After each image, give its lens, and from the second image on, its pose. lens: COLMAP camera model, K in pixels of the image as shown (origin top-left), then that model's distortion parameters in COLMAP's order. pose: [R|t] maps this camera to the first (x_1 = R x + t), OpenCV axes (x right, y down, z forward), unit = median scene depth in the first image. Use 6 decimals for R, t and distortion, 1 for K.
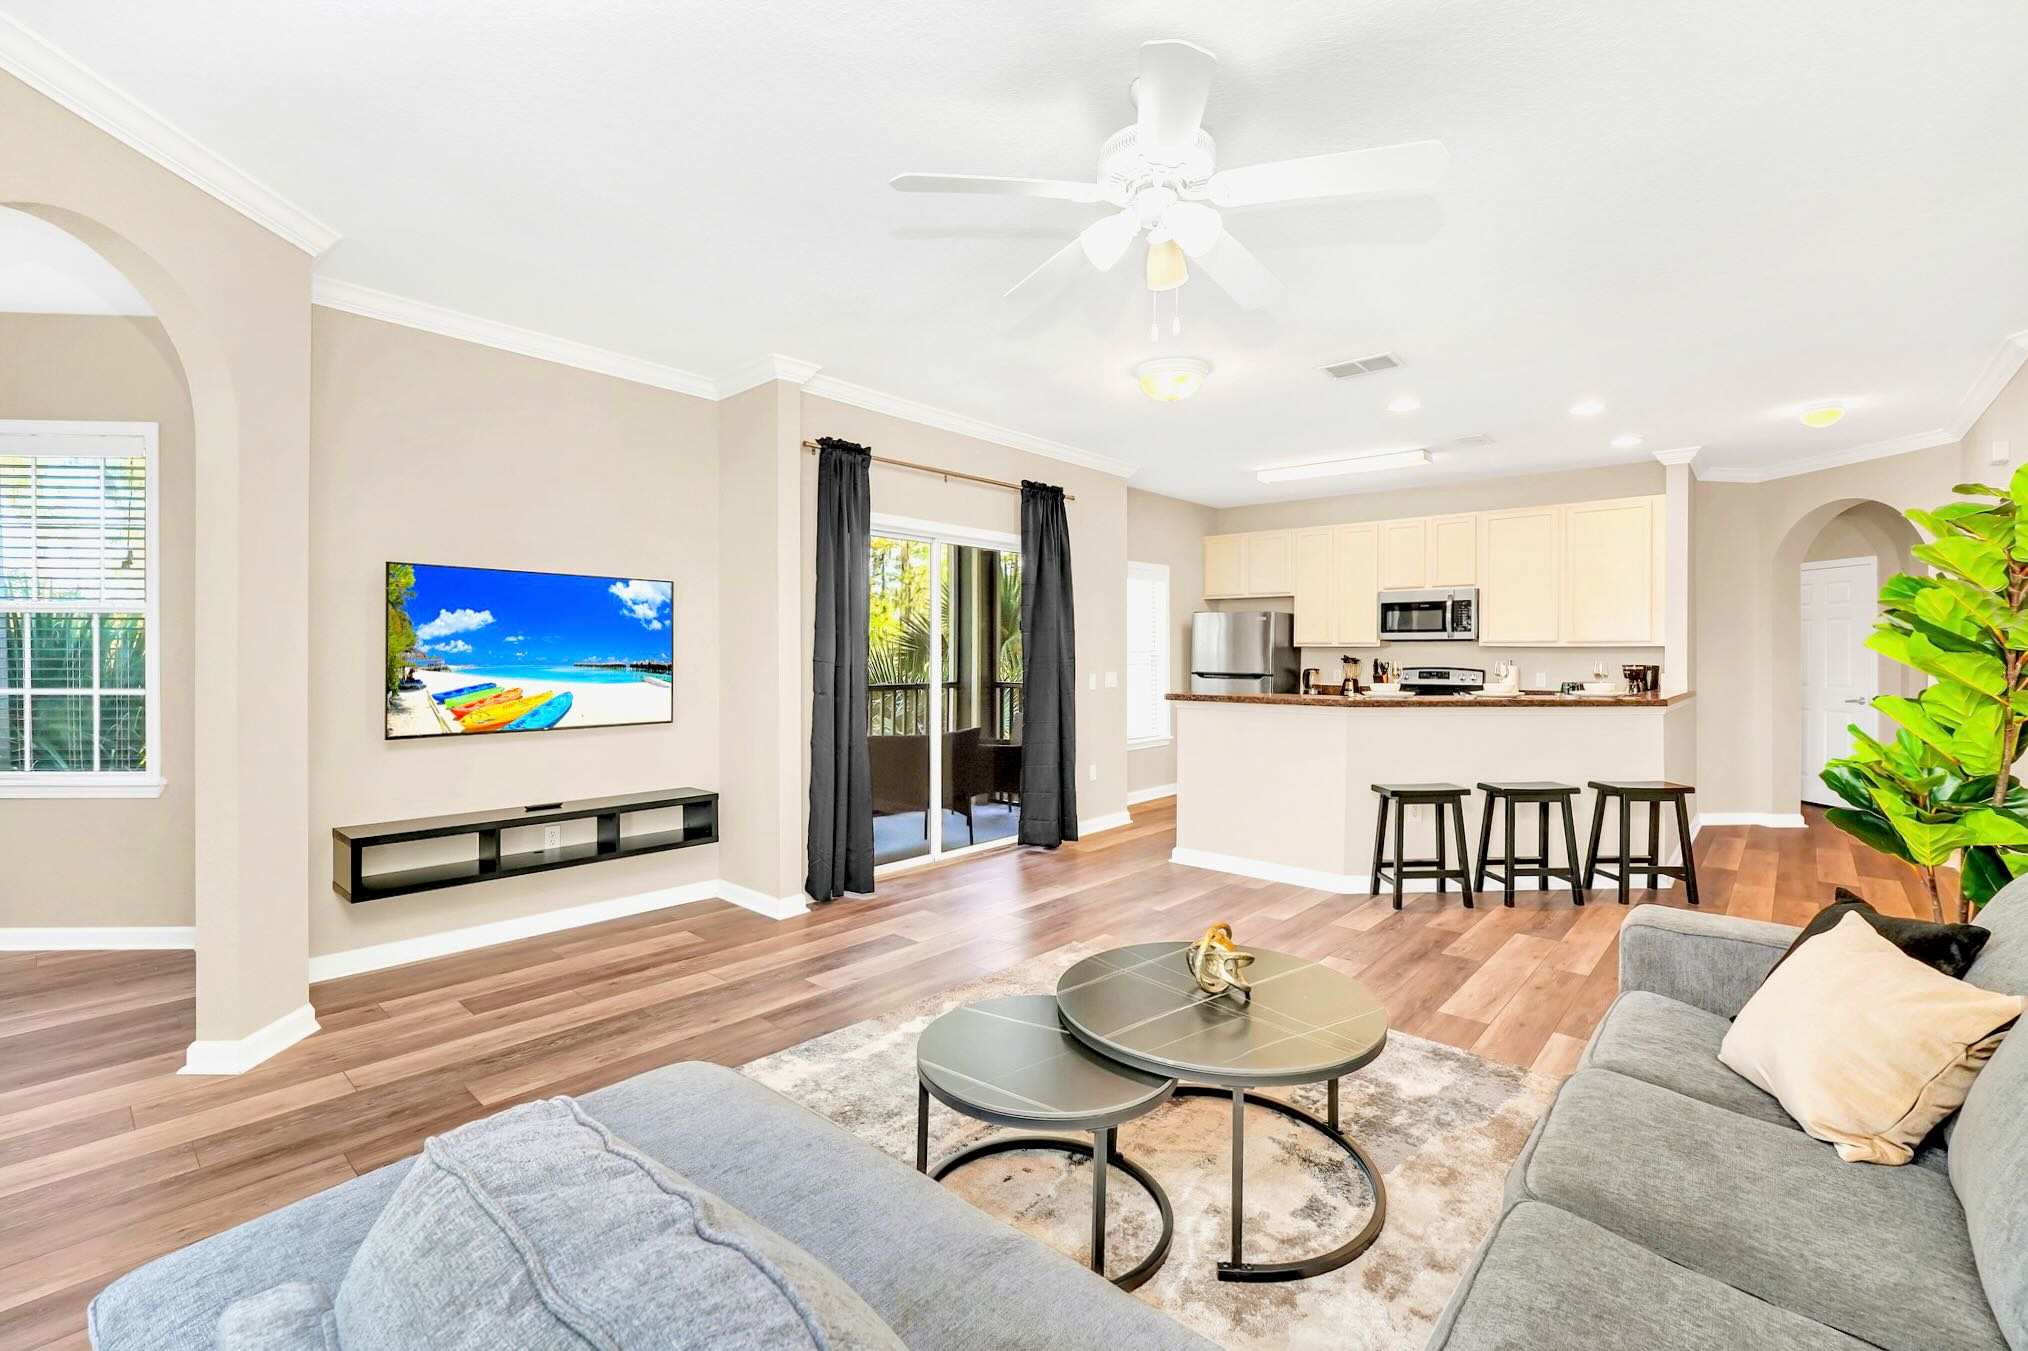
lens RADIAL K [[891.5, 0, 1016.4], [0, 891.5, 657.8], [0, 0, 1]] dist [-0.001074, -0.000112]
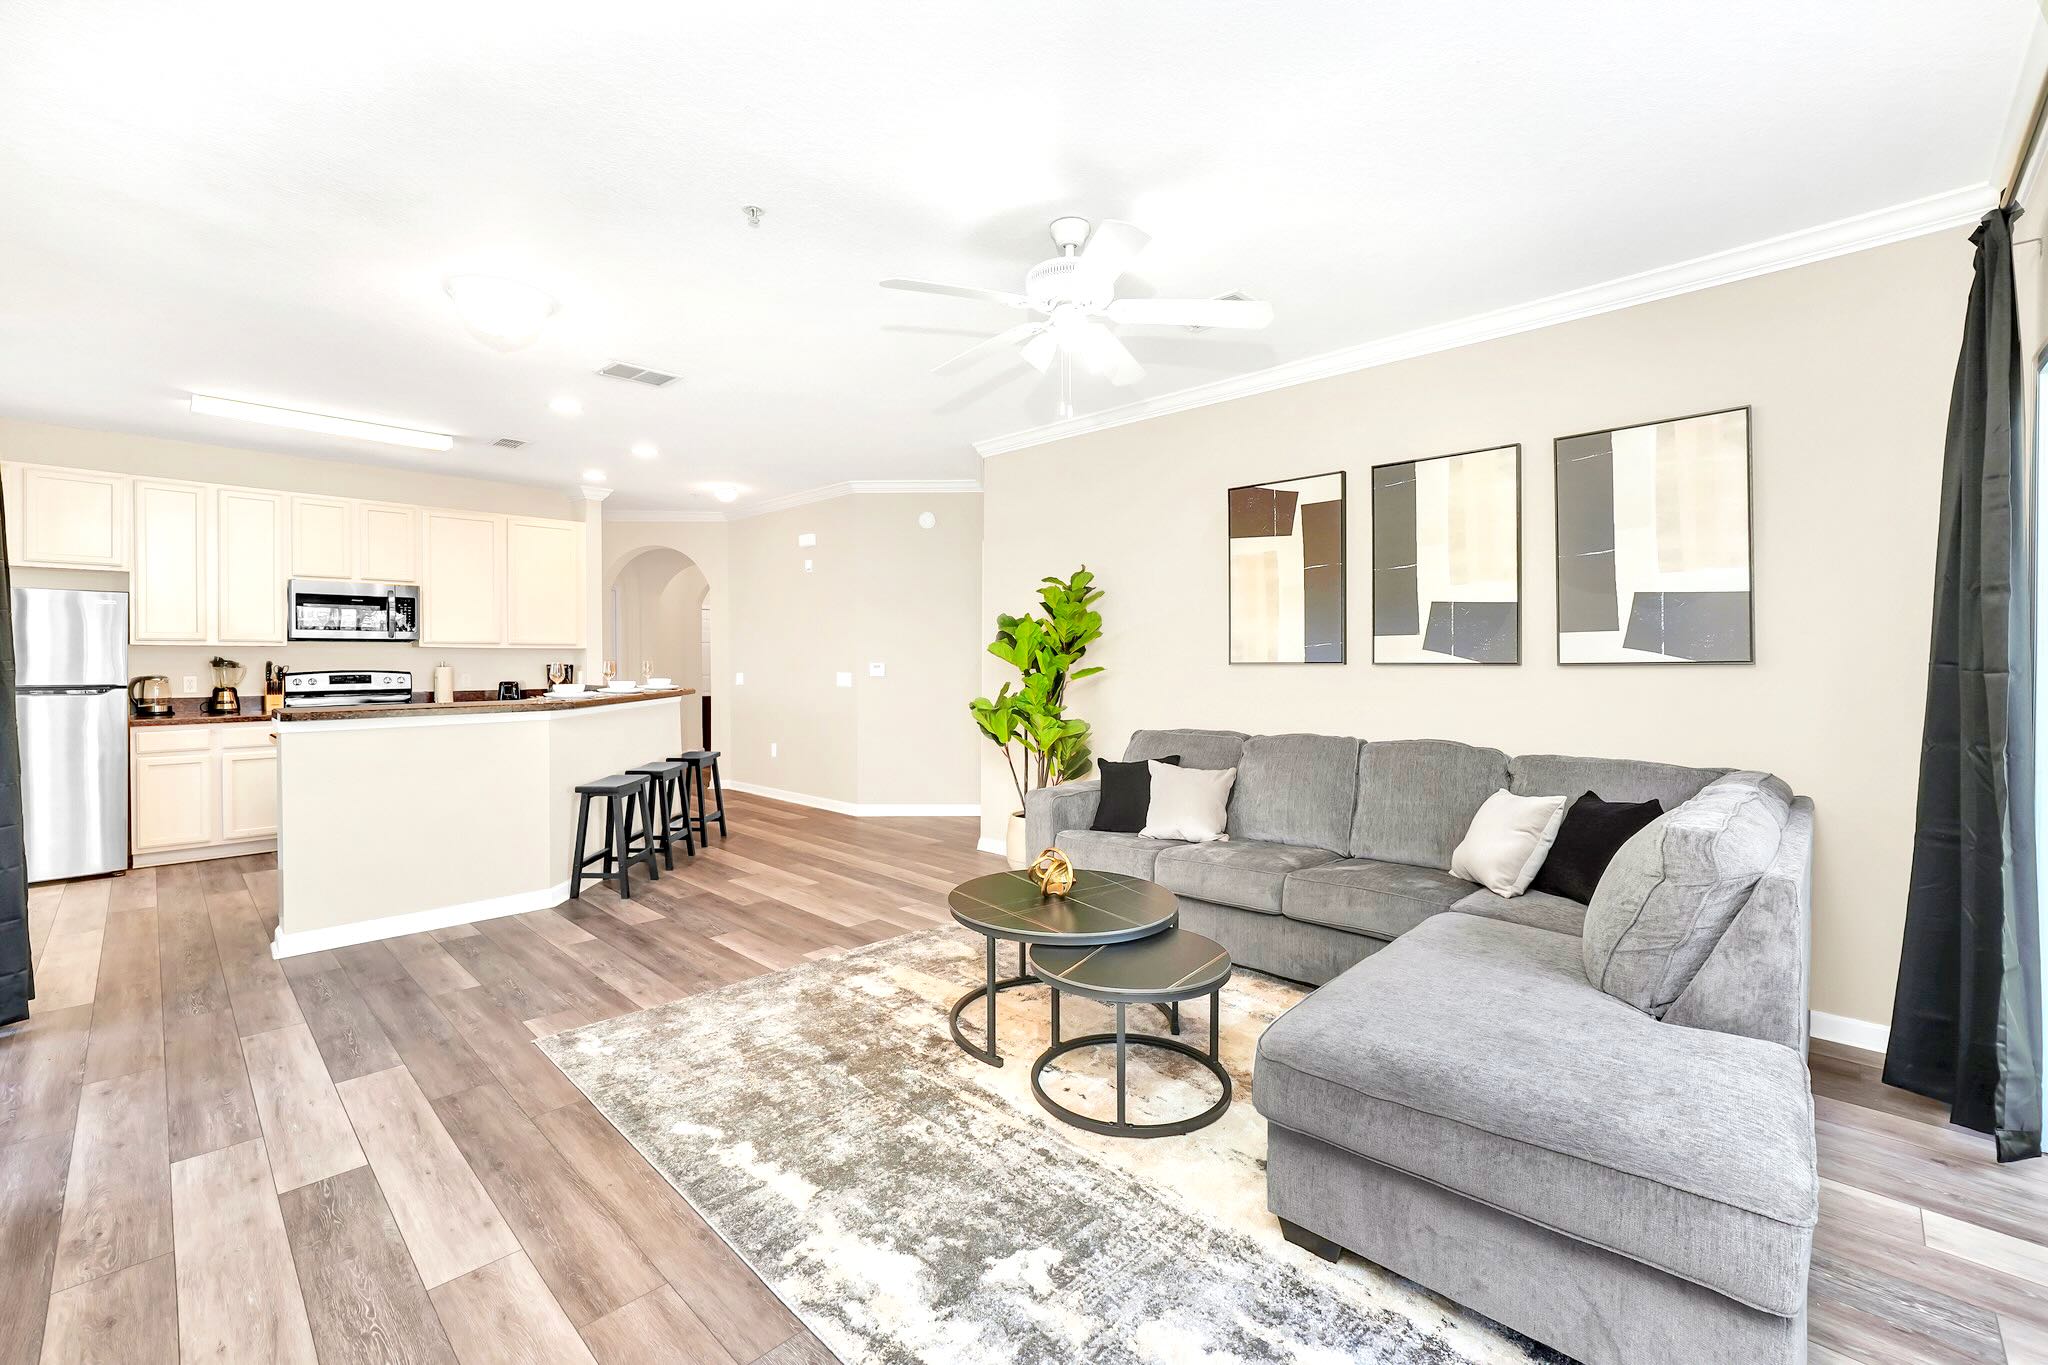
lens RADIAL K [[851.9, 0, 995.6], [0, 851.9, 664.7], [0, 0, 1]] dist [0.001031, 0.000434]
pose [[0.070642, -0.010393, 0.997448, -0.640118], [0.006050, 0.999932, 0.009990, 0.001150], [-0.997483, 0.005329, 0.070700, 0.590772]]
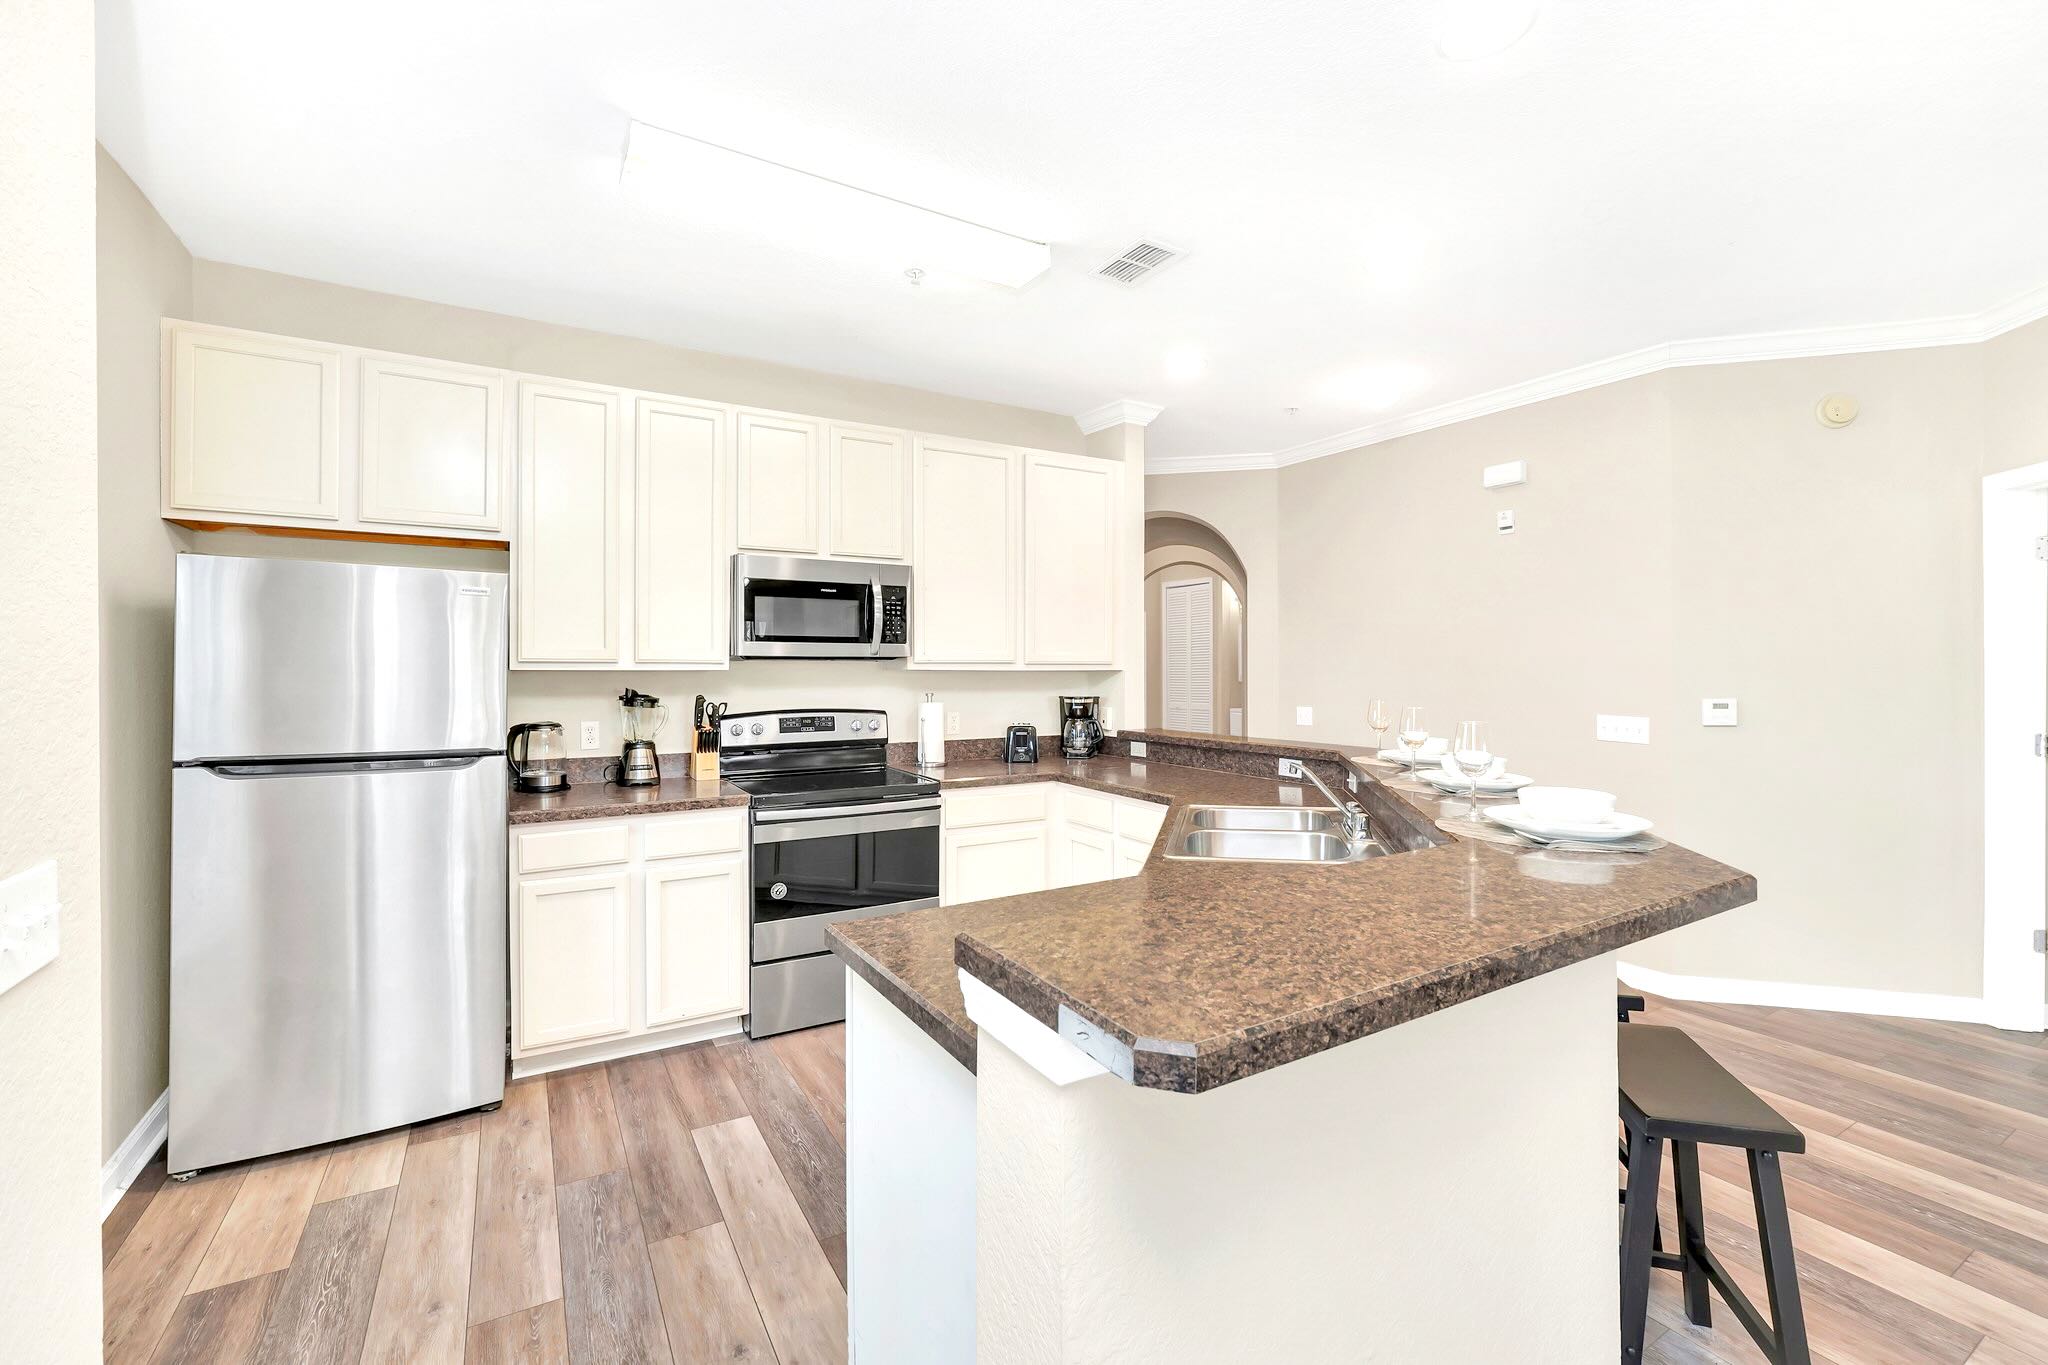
lens RADIAL K [[900.3, 0, 1026.4], [0, 900.3, 664.6], [0, 0, 1]] dist [-0.001074, -0.000112]
pose [[0.325583, -0.001040, 0.945513, 0.019313], [0.006253, 0.999980, -0.001053, -0.027729], [-0.945493, 0.006255, 0.325583, 1.376730]]
